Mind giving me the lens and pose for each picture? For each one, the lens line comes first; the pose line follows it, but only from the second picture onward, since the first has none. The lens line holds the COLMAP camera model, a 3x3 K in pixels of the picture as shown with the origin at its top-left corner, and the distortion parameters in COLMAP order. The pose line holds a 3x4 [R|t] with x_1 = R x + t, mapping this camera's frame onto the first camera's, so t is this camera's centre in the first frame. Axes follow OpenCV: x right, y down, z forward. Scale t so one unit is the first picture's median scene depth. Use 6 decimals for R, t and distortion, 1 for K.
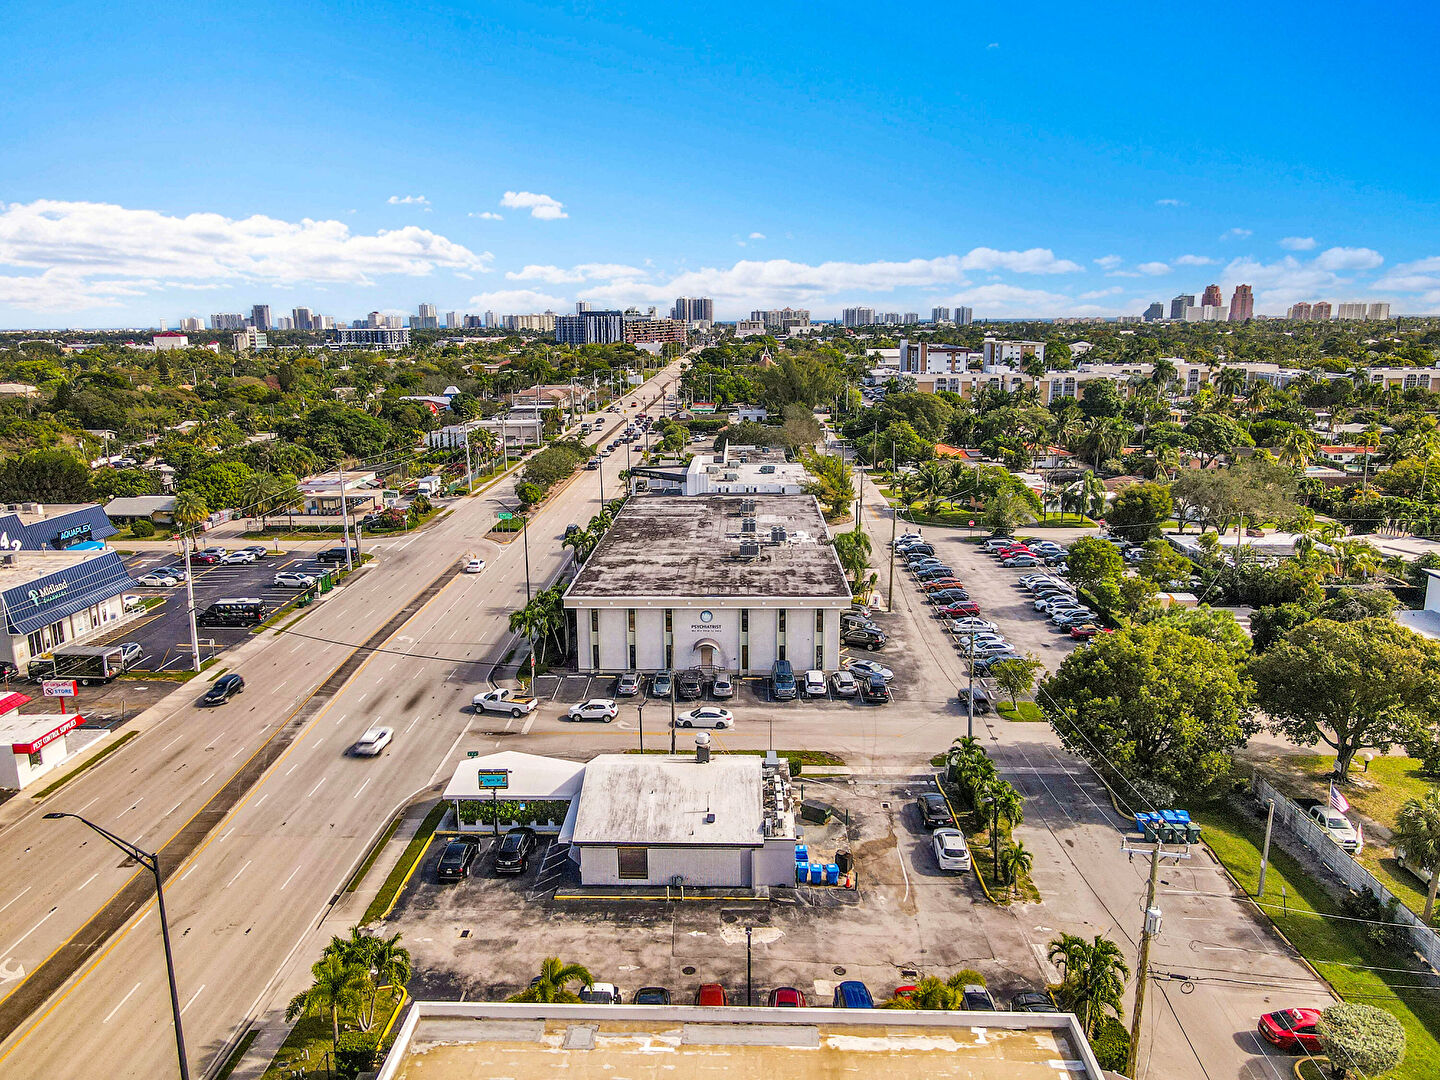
lens RADIAL K [[1001.5, 0, 720.0], [0, 1001.5, 540.0], [0, 0, 1]] dist [0.003431, 0.003094]
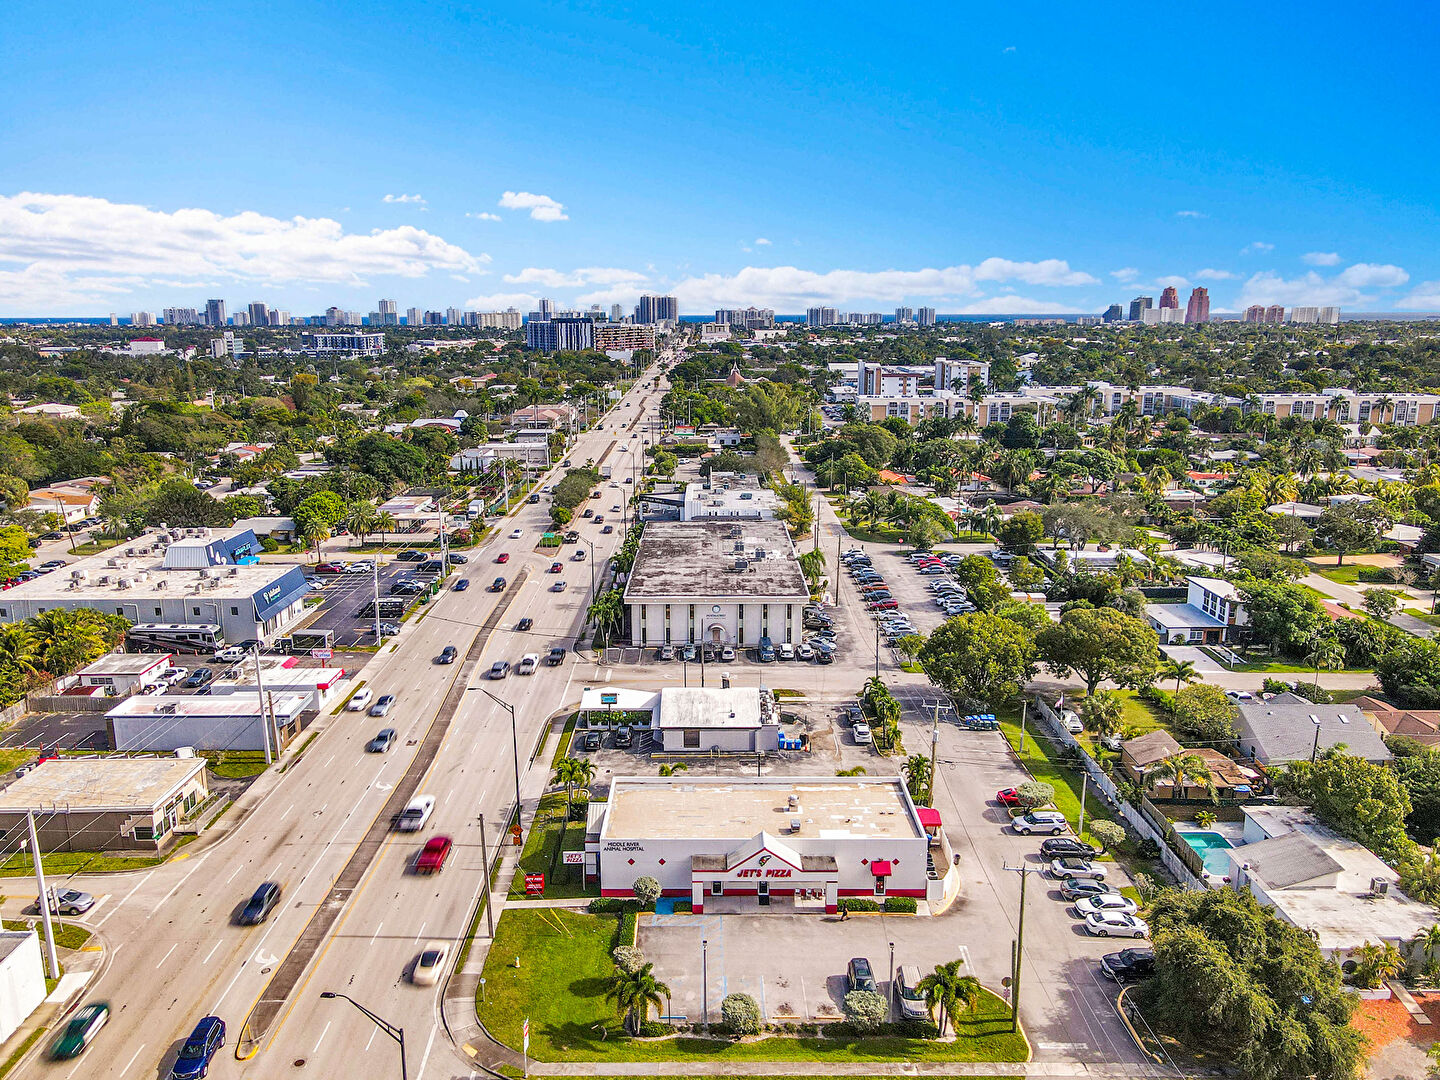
lens RADIAL K [[1001.5, 0, 720.0], [0, 1001.5, 540.0], [0, 0, 1]] dist [0.003431, 0.003094]
pose [[0.999375, -0.000566, 0.035349, -0.050594], [0.000528, 0.999999, 0.001069, -0.025913], [-0.035349, -0.001049, 0.999374, -0.441889]]
